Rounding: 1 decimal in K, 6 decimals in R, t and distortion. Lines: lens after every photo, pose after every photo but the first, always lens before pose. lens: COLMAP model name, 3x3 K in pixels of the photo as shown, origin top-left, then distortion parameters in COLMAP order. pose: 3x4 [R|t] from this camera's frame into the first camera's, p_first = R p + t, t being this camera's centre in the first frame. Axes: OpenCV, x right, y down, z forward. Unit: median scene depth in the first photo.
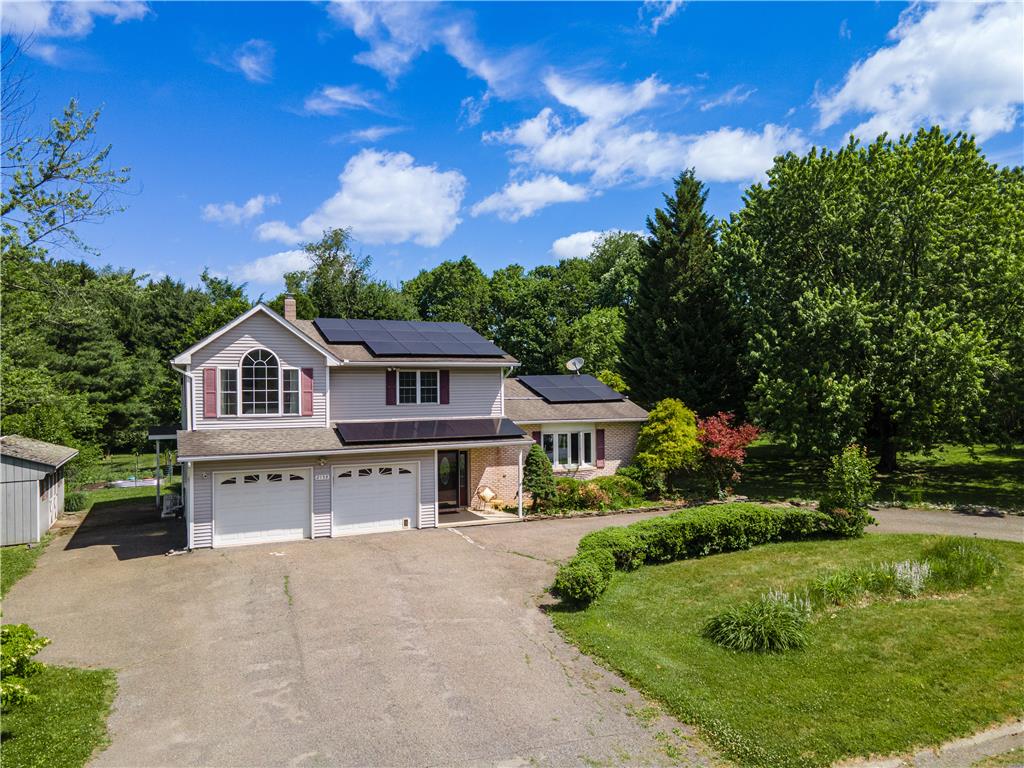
lens RADIAL K [[744.2, 0, 502.0], [0, 744.2, 377.9], [0, 0, 1]] dist [0.032426, 0.021367]
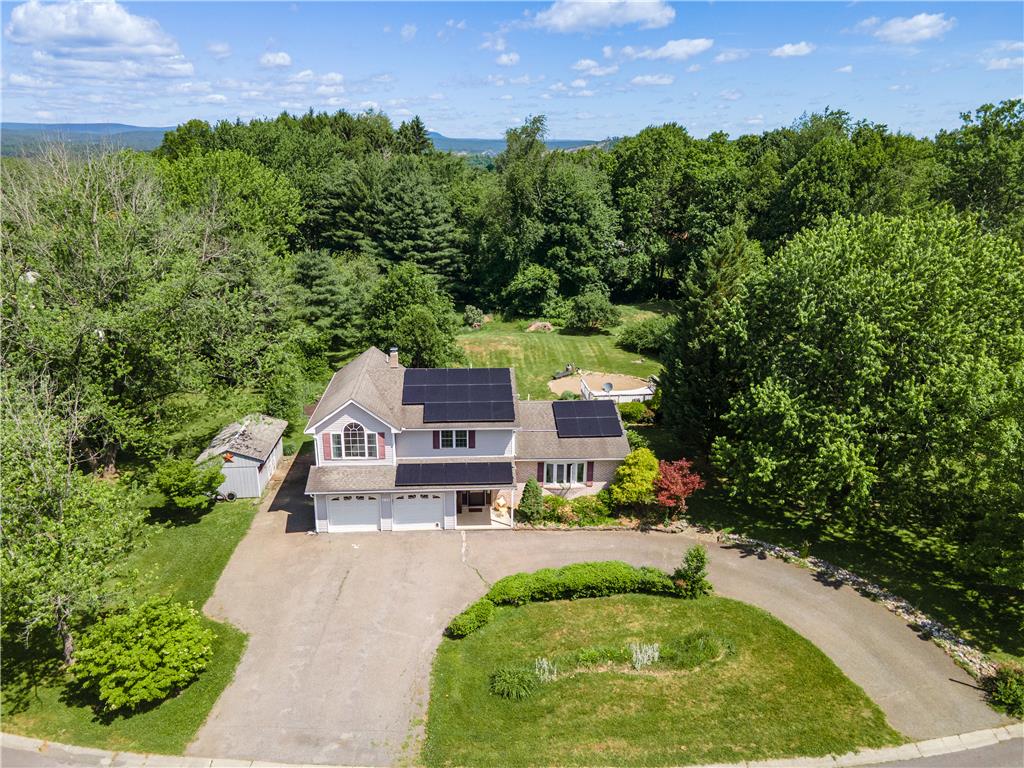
lens RADIAL K [[744.2, 0, 502.6], [0, 744.2, 378.0], [0, 0, 1]] dist [0.032426, 0.021367]
pose [[0.936030, 0.120199, -0.330756, 0.546547], [-0.013991, 0.951830, 0.306308, -0.663758], [0.351641, -0.282085, 0.892623, -0.368508]]
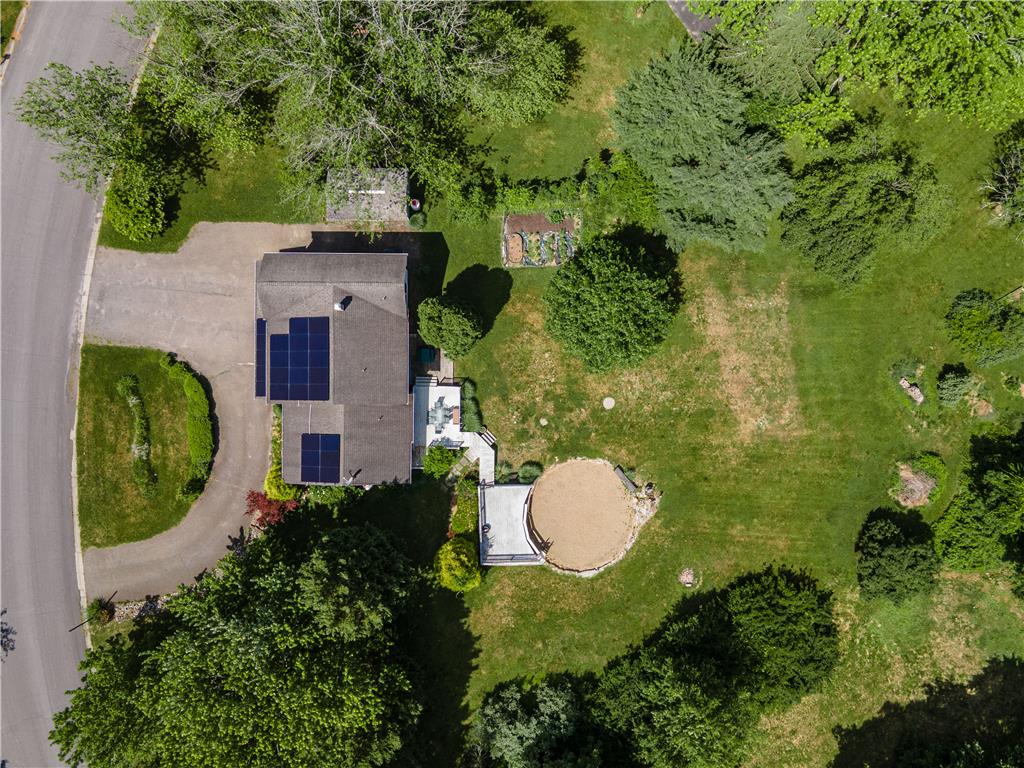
lens RADIAL K [[744.2, 0, 512.8], [0, 744.2, 381.9], [0, 0, 1]] dist [0.032426, 0.021367]
pose [[-0.411166, 0.911493, 0.011068, -0.399479], [0.005723, -0.009560, 0.999938, -2.473355], [0.911543, 0.411203, -0.001286, 1.870499]]
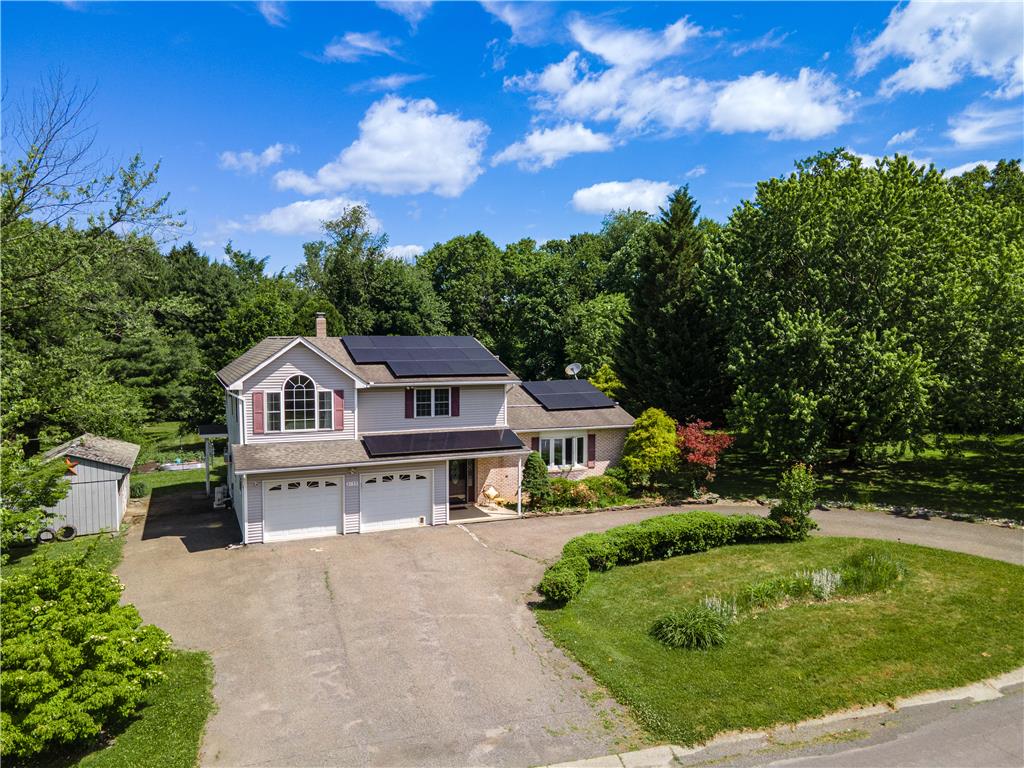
lens RADIAL K [[744.2, 0, 501.5], [0, 744.2, 376.6], [0, 0, 1]] dist [0.032426, 0.021367]
pose [[0.999752, 0.011154, -0.019287, 0.018966], [-0.009975, 0.998138, 0.060169, -0.111050], [0.019922, -0.059961, 0.998002, -0.174356]]
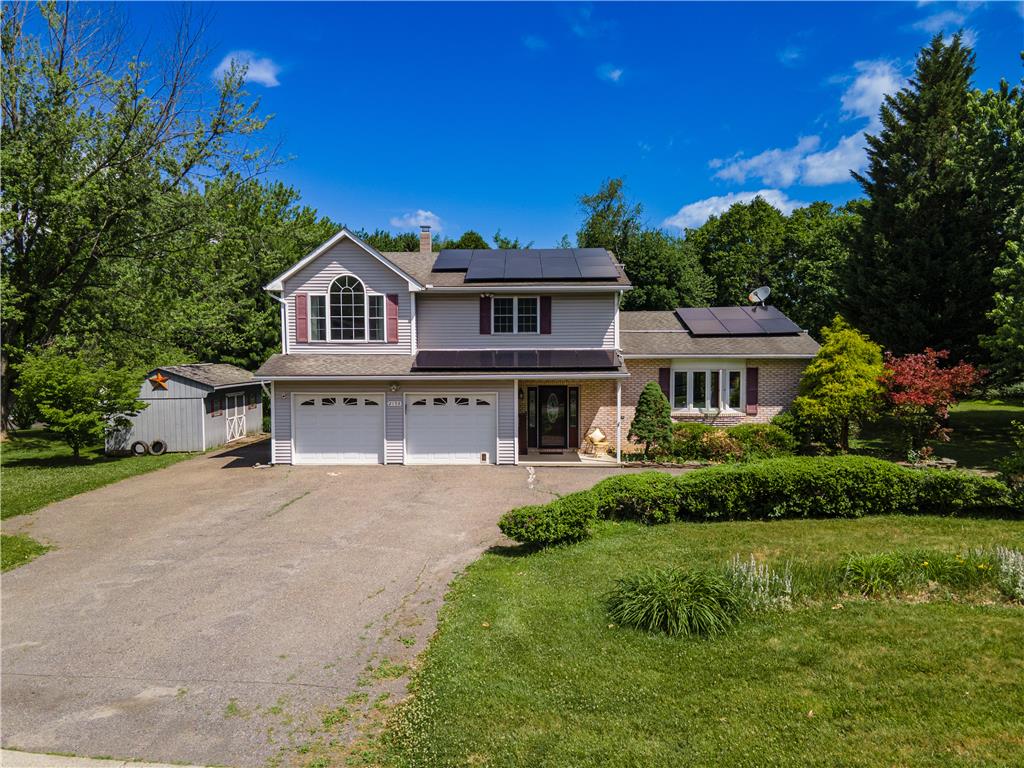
lens RADIAL K [[744.2, 0, 504.4], [0, 744.2, 380.7], [0, 0, 1]] dist [0.032426, 0.021367]
pose [[0.902728, 0.022410, -0.429628, 0.307044], [0.000415, 0.998597, 0.052960, 0.050464], [0.430212, -0.047986, 0.901451, 0.176923]]
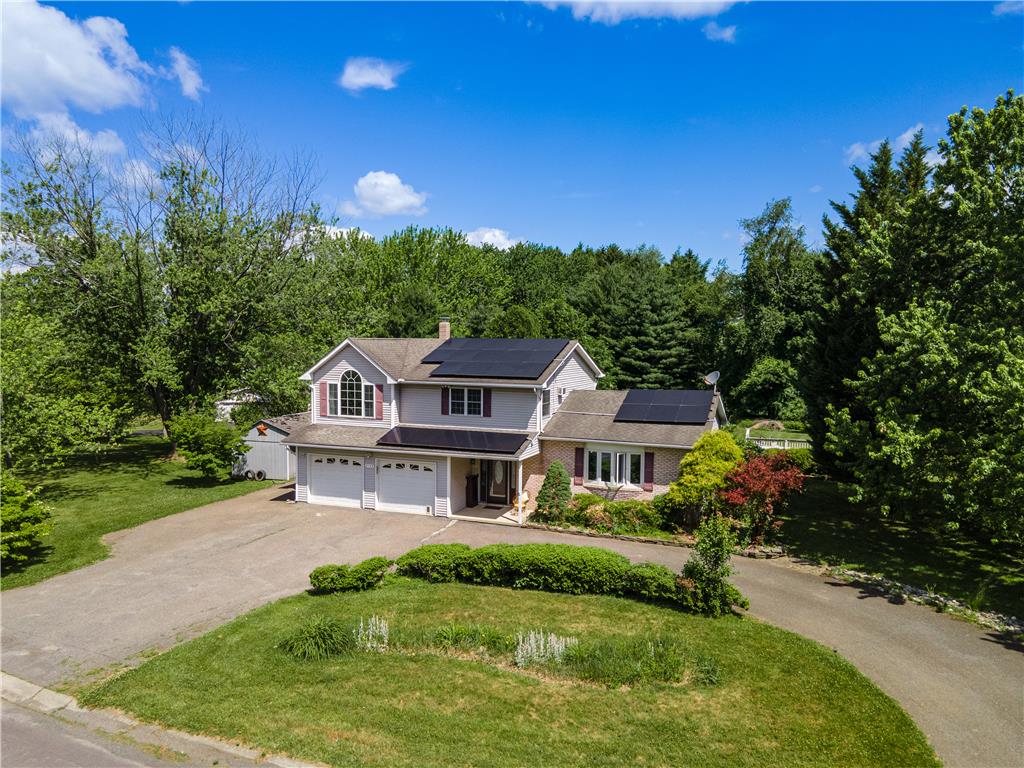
lens RADIAL K [[744.2, 0, 504.6], [0, 744.2, 375.4], [0, 0, 1]] dist [0.032426, 0.021367]
pose [[0.704527, 0.051446, -0.707810, 0.890729], [-0.008895, 0.997931, 0.063679, -0.122140], [0.709622, -0.038568, 0.703526, 0.212140]]
